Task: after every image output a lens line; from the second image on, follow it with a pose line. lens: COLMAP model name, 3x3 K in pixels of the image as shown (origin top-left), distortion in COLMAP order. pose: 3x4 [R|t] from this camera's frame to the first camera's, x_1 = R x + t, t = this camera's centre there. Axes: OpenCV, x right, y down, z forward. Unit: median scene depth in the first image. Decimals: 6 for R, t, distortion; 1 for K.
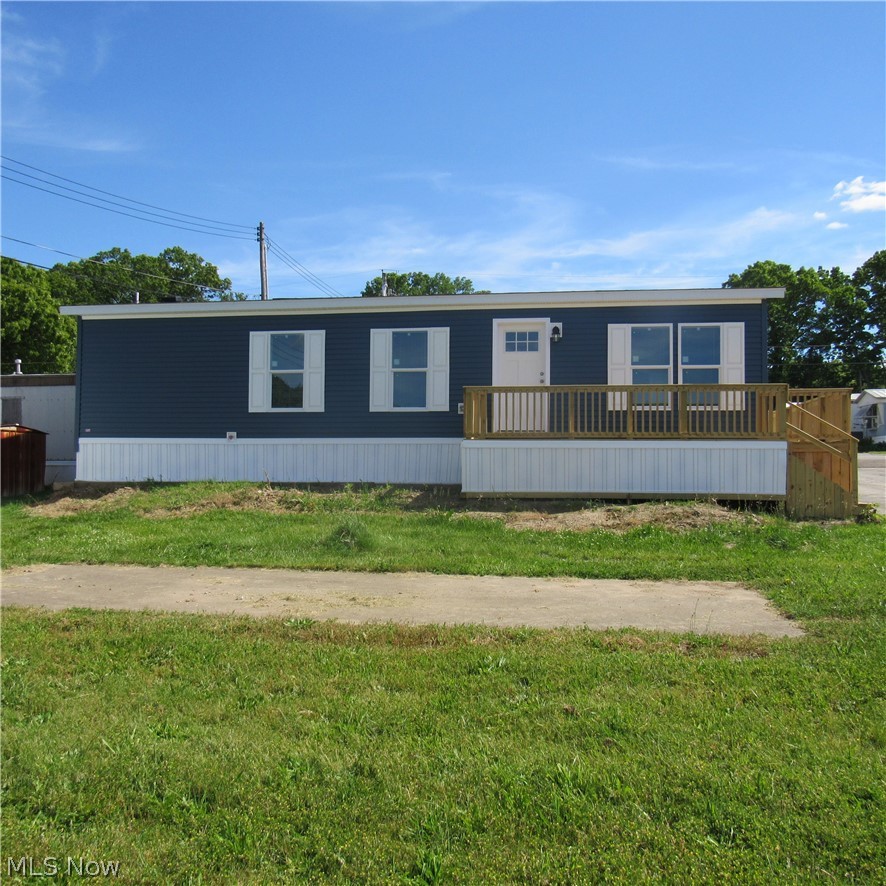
lens RADIAL K [[820.2, 0, 443.0], [0, 820.2, 440.8], [0, 0, 1]] dist [0.002376, 0.000000]
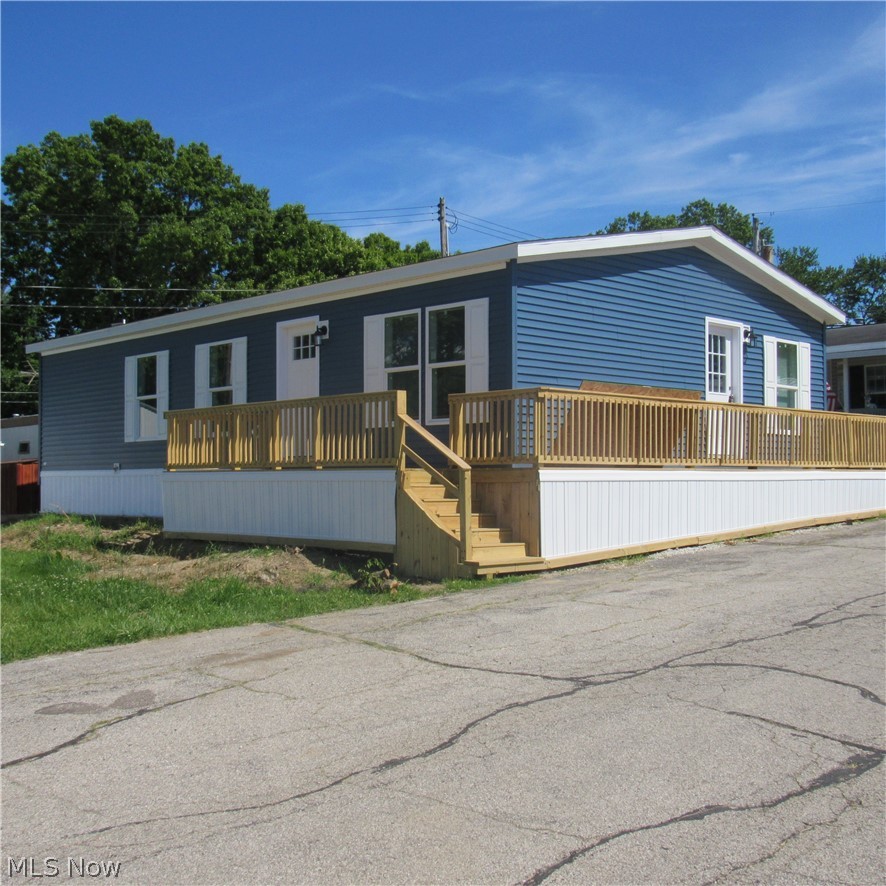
lens RADIAL K [[1142.6, 0, 442.6], [0, 1142.6, 442.0], [0, 0, 1]] dist [0.006720, 0.000000]
pose [[0.776228, -0.026947, -0.629877, 0.921895], [0.021216, 0.999637, -0.016620, -0.005341], [0.630096, -0.000463, 0.776517, 0.211923]]
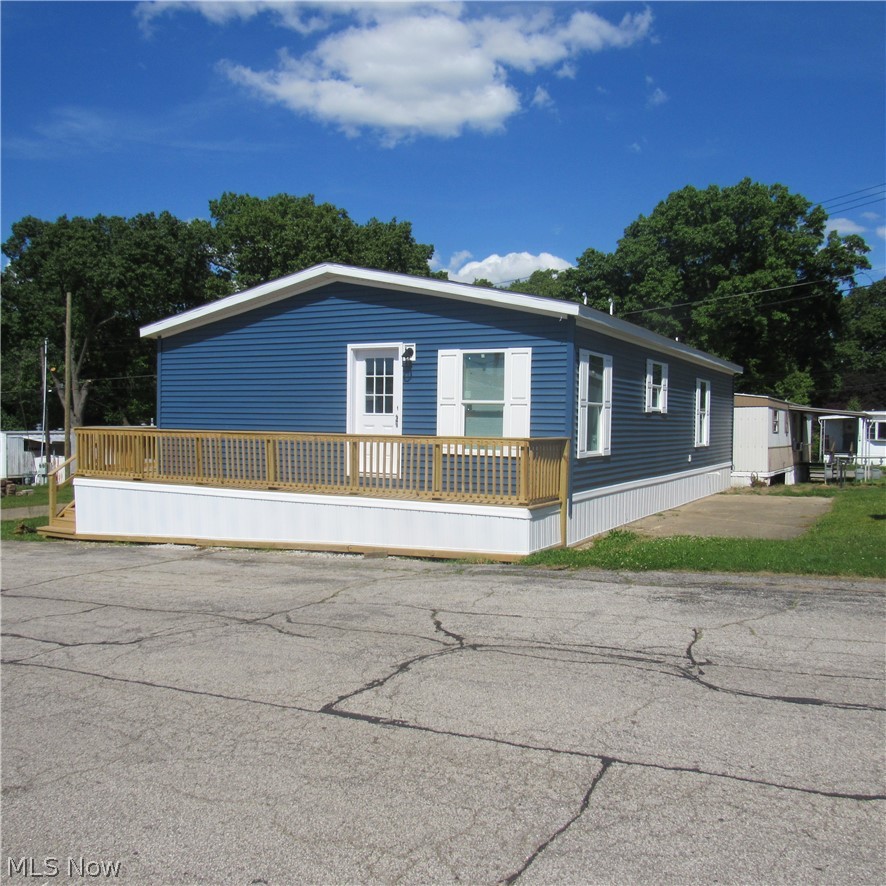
lens RADIAL K [[820.2, 0, 445.6], [0, 820.2, 448.7], [0, 0, 1]] dist [0.002376, 0.000000]
pose [[-0.377555, 0.021244, -0.925744, 1.209998], [0.006655, 0.999773, 0.020228, -0.052595], [0.925963, 0.001477, -0.377611, 1.814885]]
